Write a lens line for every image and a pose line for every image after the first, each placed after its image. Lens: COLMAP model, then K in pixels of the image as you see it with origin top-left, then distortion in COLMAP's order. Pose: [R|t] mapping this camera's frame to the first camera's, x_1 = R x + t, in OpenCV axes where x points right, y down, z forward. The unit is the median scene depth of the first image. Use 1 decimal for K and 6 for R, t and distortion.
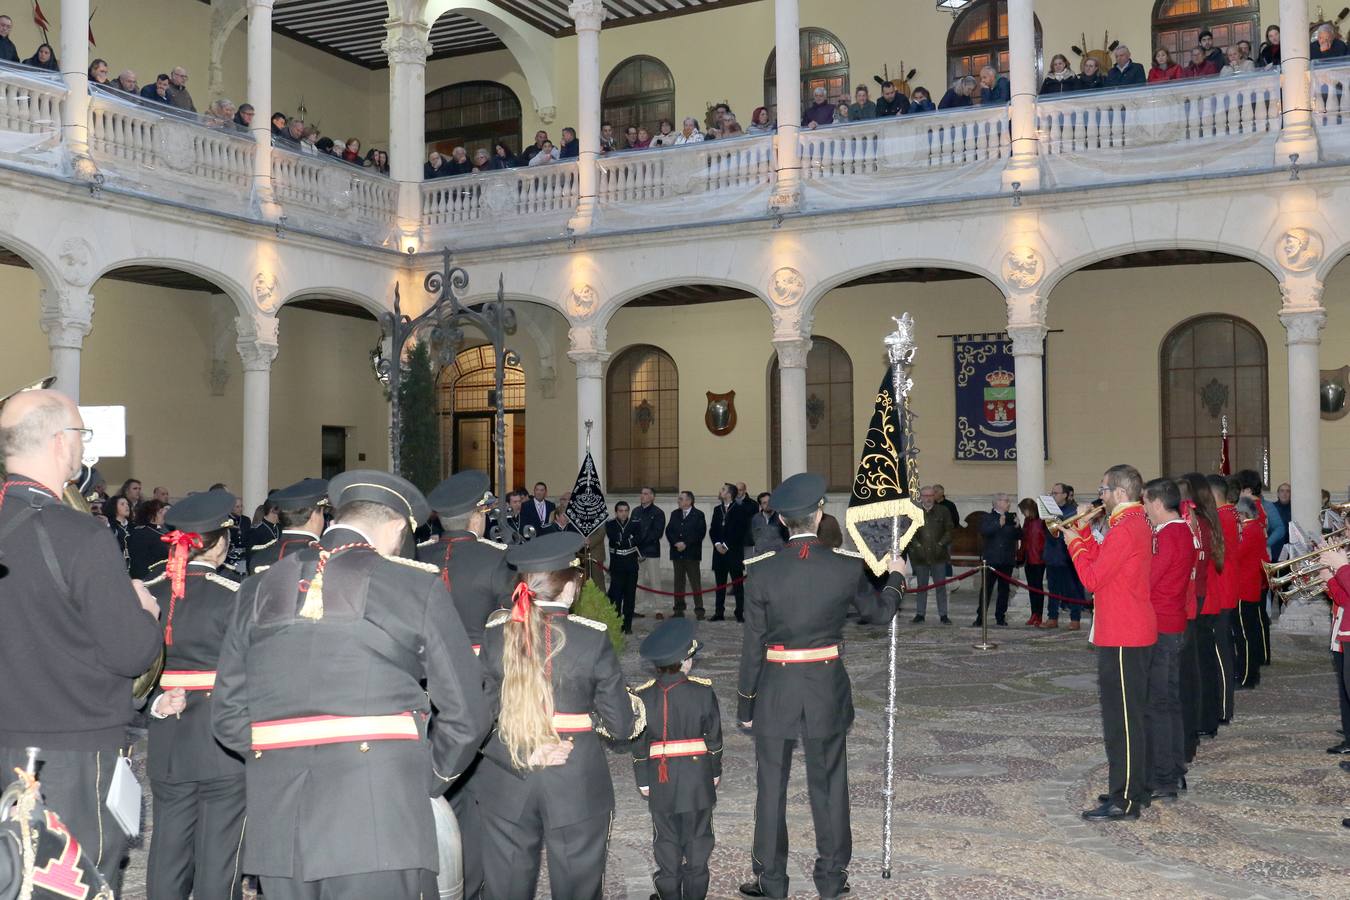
lens RADIAL K [[1487.4, 0, 664.9], [0, 1487.4, 455.1], [0, 0, 1]] dist [-0.118686, 0.117523]
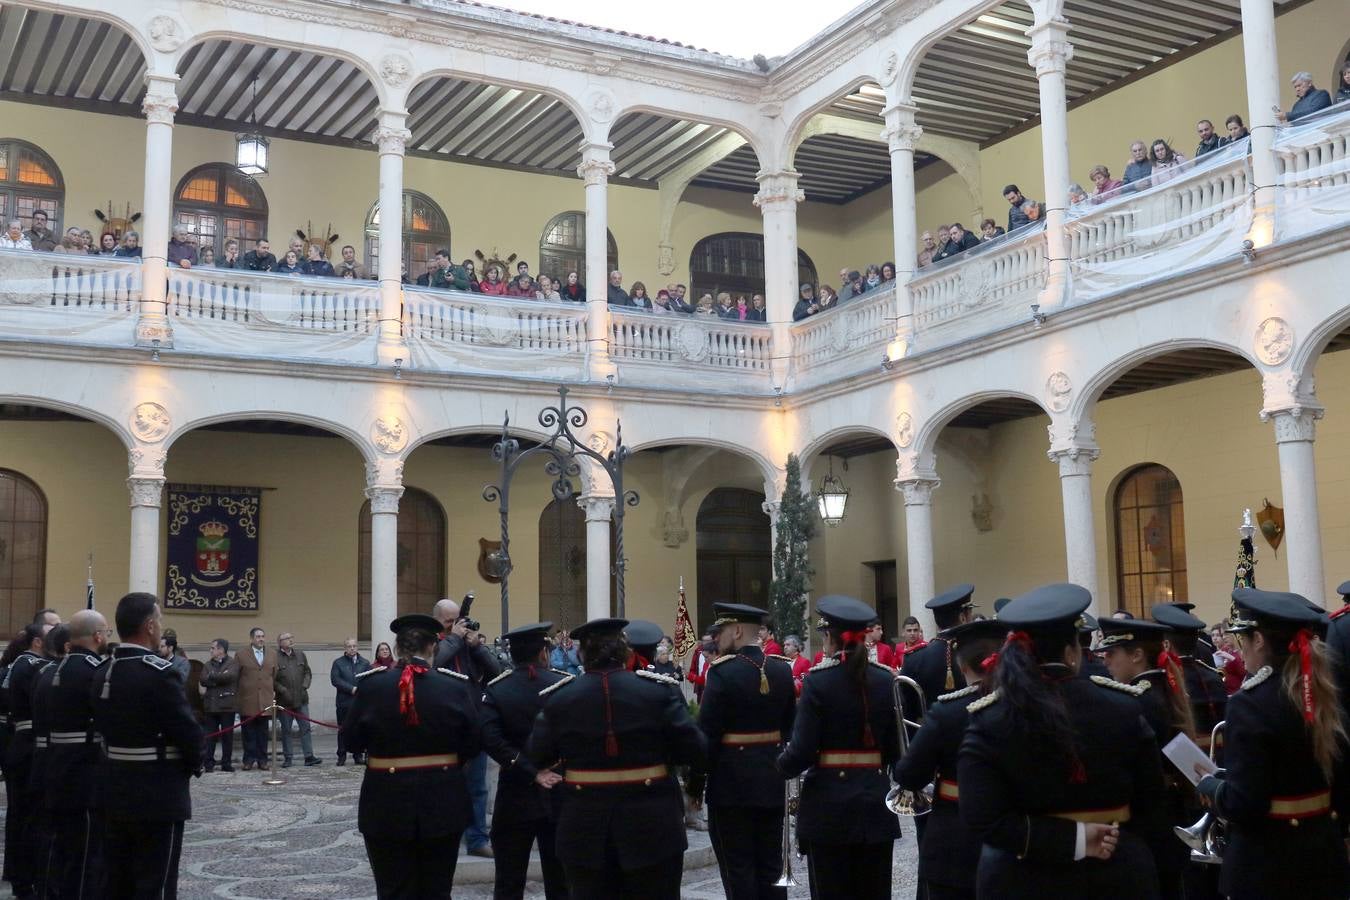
lens RADIAL K [[1487.4, 0, 664.9], [0, 1487.4, 455.1], [0, 0, 1]] dist [-0.118686, 0.117523]
pose [[0.550432, 0.107207, 0.827968, -0.567175], [-0.013081, 0.992707, -0.119842, 0.019080], [-0.834778, 0.055134, 0.547820, 0.219847]]
